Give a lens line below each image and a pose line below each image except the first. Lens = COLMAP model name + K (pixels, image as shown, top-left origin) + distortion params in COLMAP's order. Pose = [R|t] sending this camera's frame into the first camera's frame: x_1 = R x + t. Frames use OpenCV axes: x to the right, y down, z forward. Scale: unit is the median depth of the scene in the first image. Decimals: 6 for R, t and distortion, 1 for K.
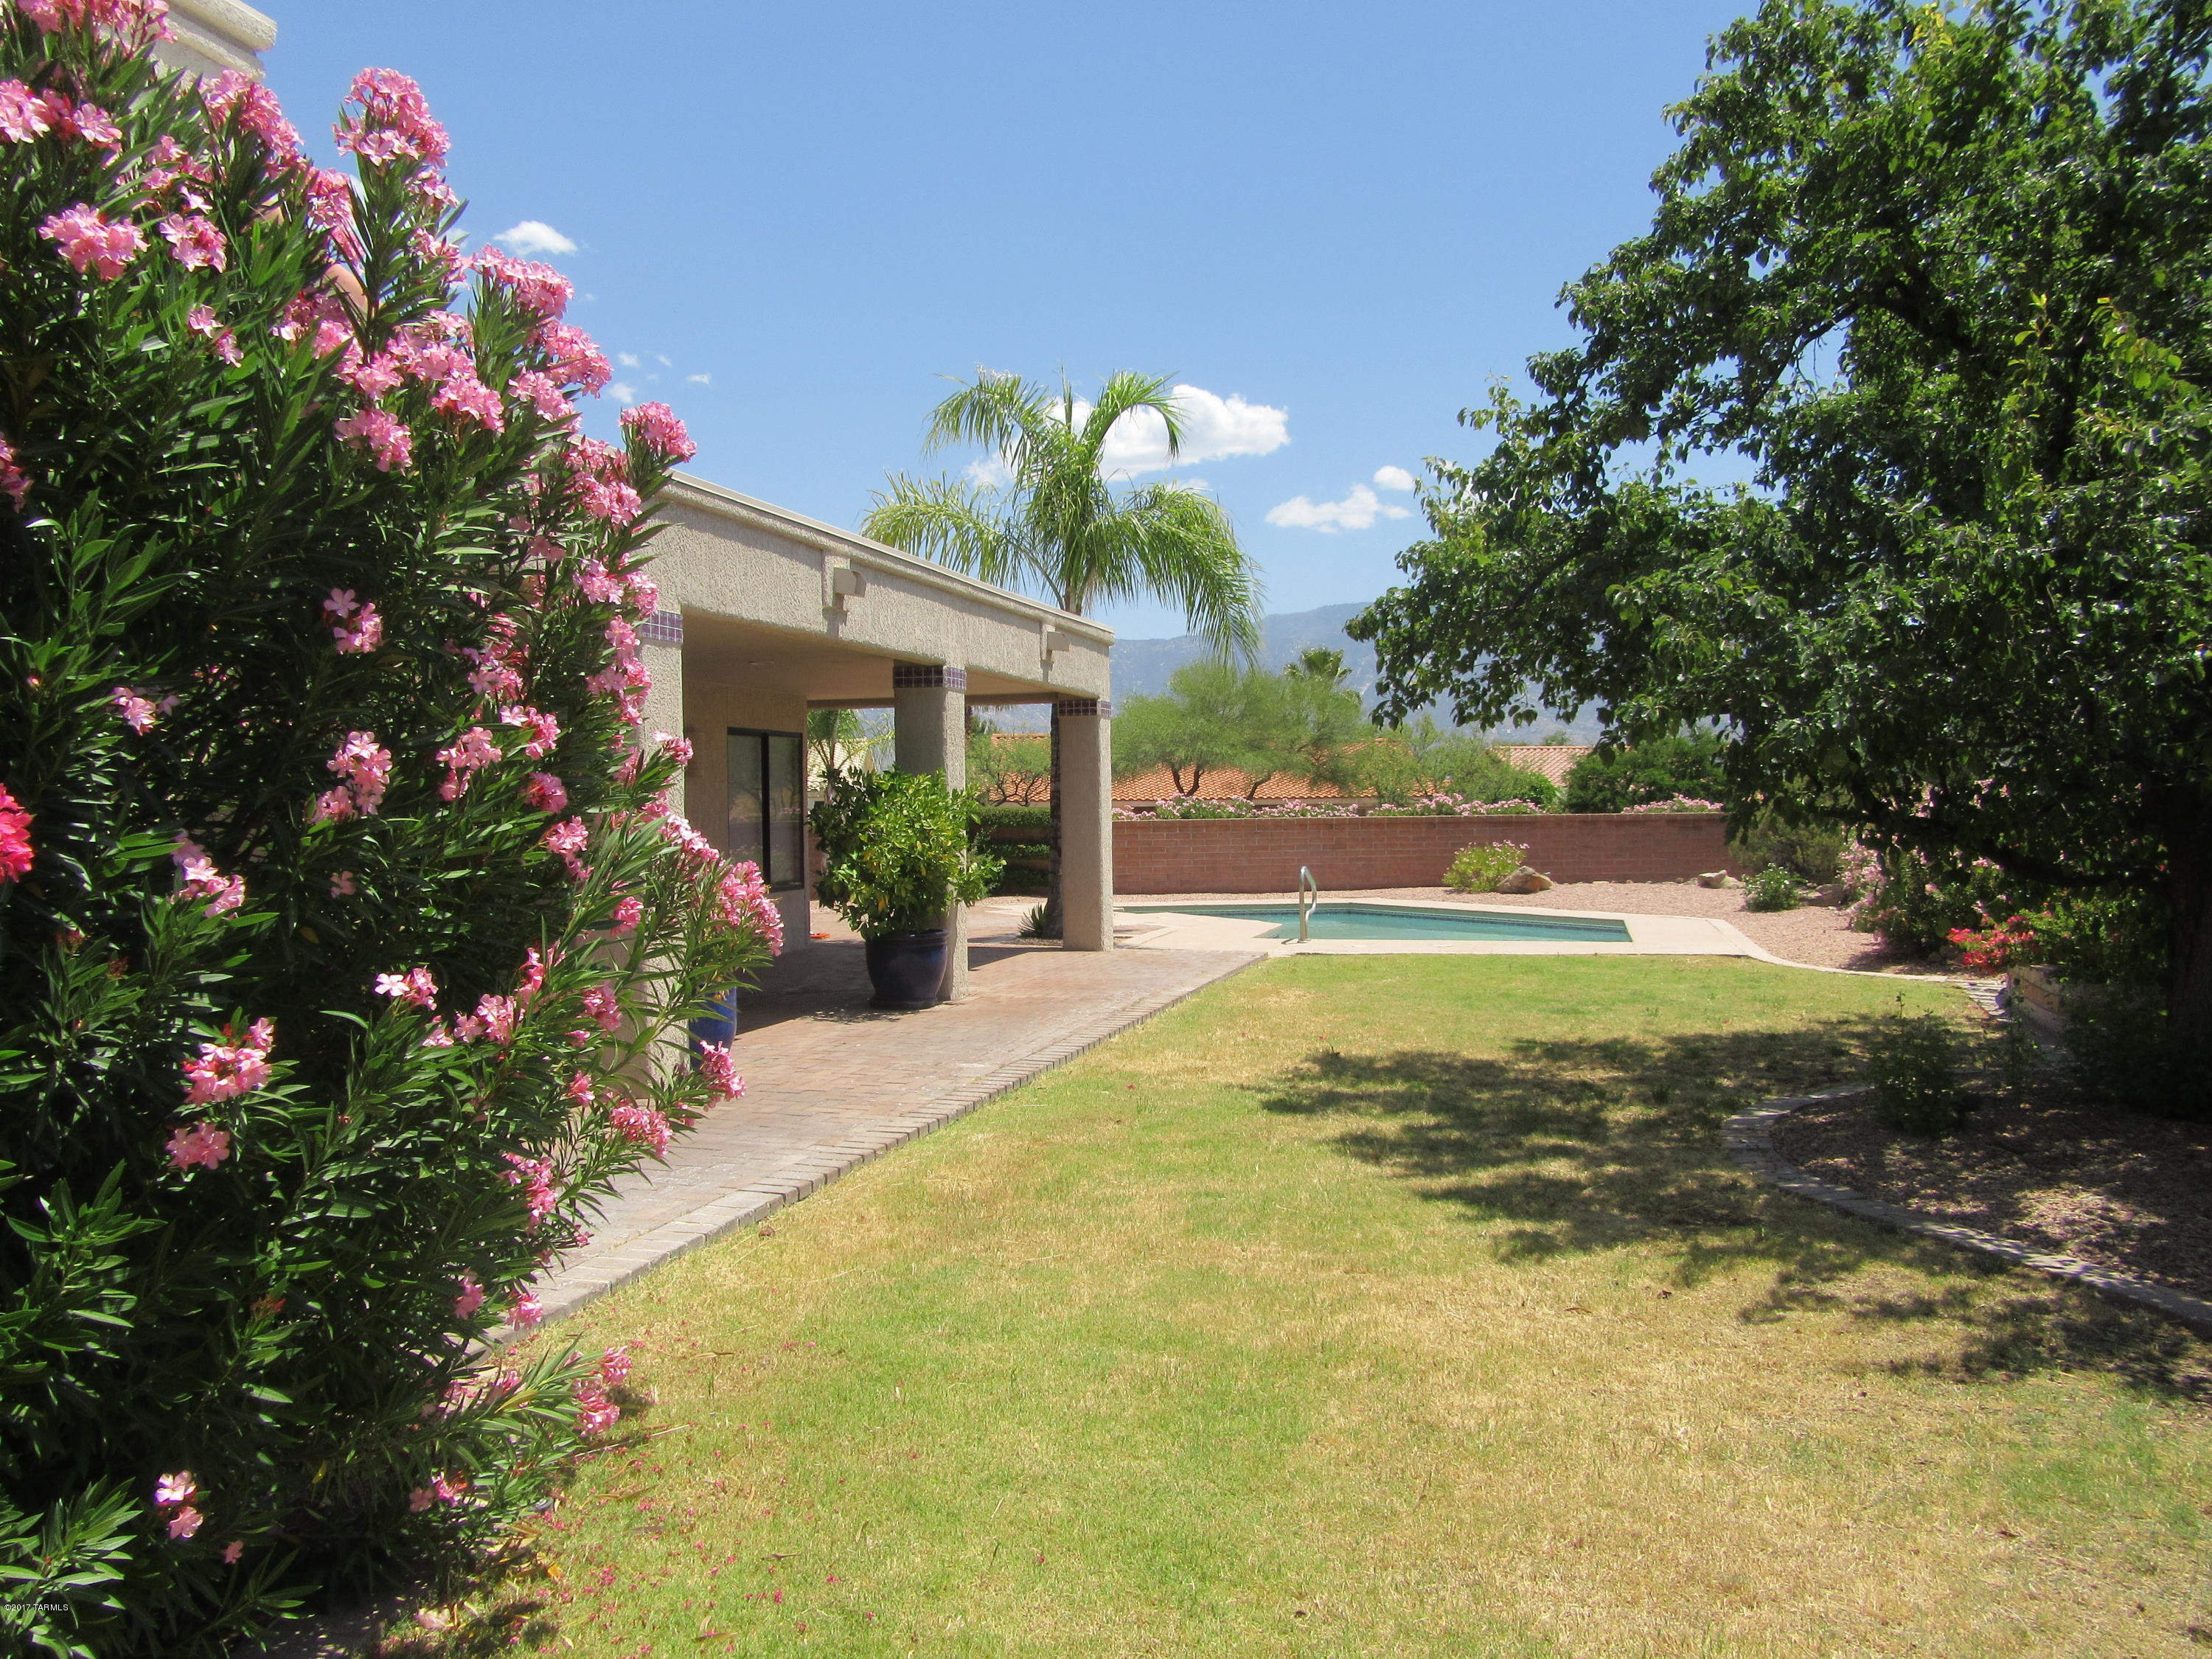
lens RADIAL K [[1714.0, 0, 1106.0], [0, 1714.0, 829.5], [0, 0, 1]] dist [0.008005, 0.000077]
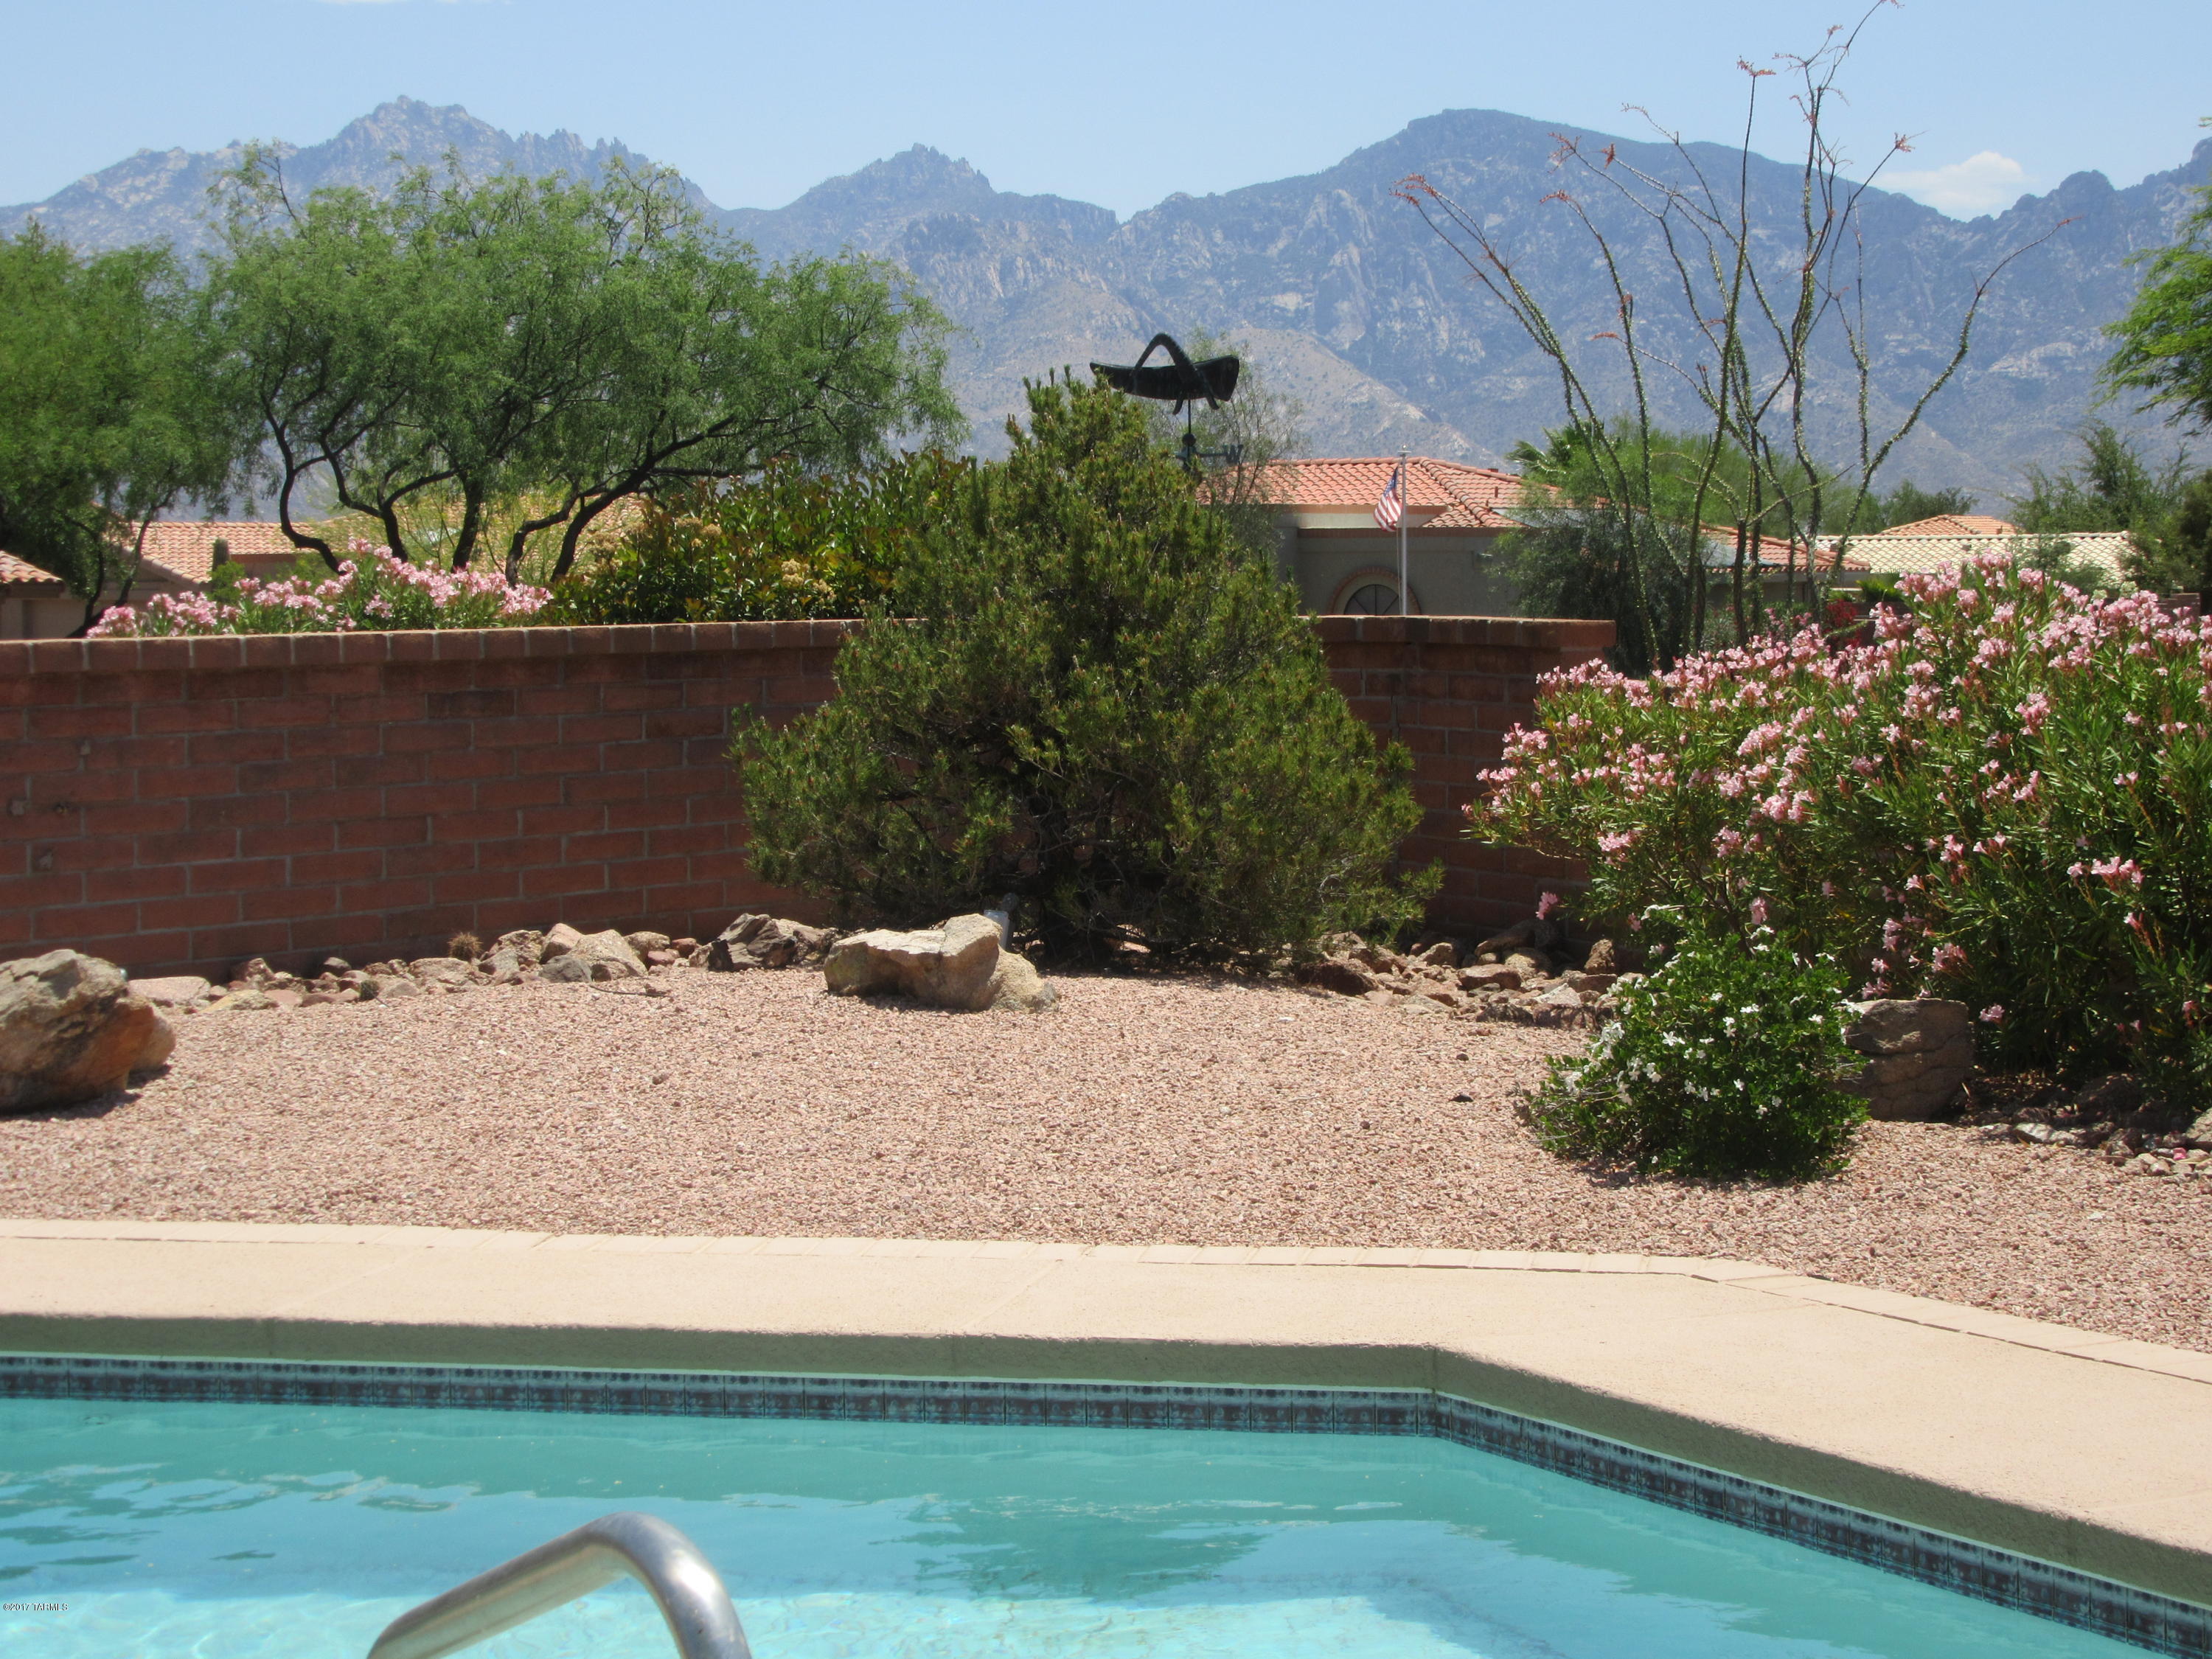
lens RADIAL K [[4300.3, 0, 1106.0], [0, 4300.3, 829.5], [0, 0, 1]] dist [0.000113, 0.270896]
pose [[0.689813, -0.042469, 0.722741, -0.000388], [0.011211, 0.998785, 0.047989, -0.006694], [-0.723901, -0.025001, 0.689451, 0.371613]]
